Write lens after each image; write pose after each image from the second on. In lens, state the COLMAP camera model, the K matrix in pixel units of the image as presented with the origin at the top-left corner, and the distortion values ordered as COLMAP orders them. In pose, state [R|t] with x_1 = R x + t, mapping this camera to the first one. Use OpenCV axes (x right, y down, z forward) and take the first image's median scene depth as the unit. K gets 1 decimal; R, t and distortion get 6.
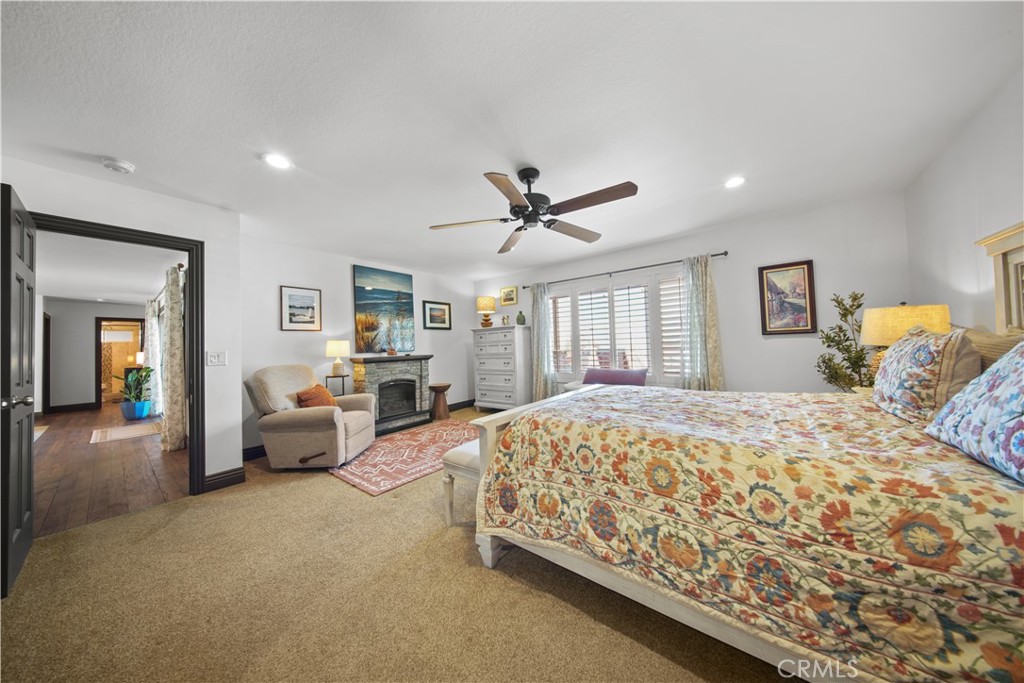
lens RADIAL K [[316.7, 0, 512.0], [0, 316.7, 341.5], [0, 0, 1]] dist [0.000171, -0.000020]
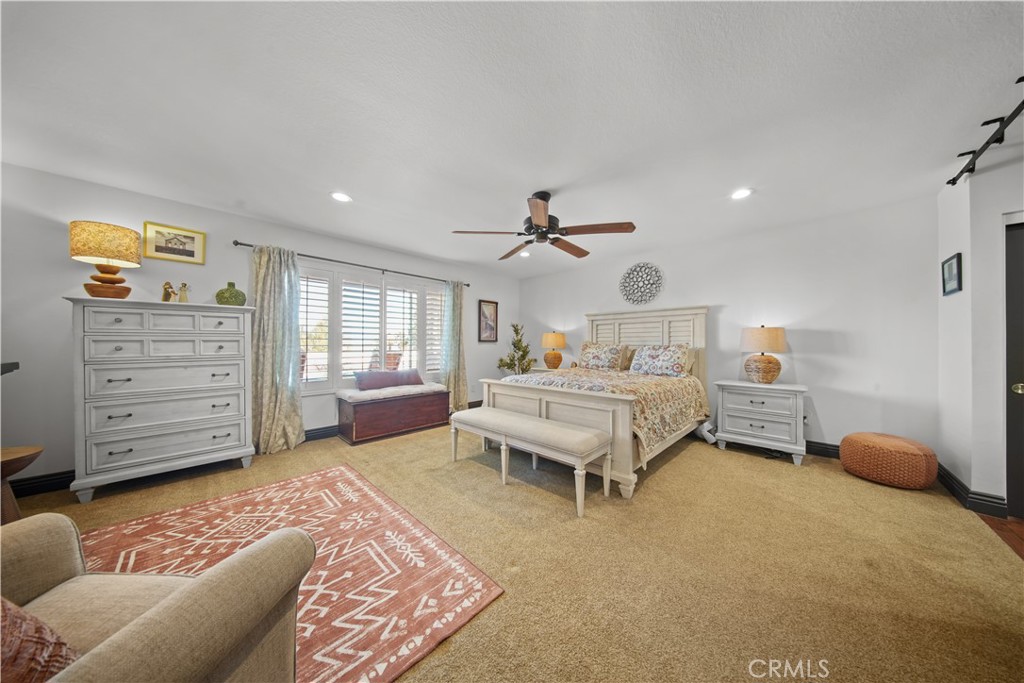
lens RADIAL K [[299.7, 0, 514.7], [0, 299.7, 354.7], [0, 0, 1]] dist [0.010060, -0.004378]
pose [[0.096502, -0.003826, 0.995325, -0.544165], [-0.020596, 0.999771, 0.005840, 0.023990], [-0.995120, -0.021064, 0.096401, 0.513276]]
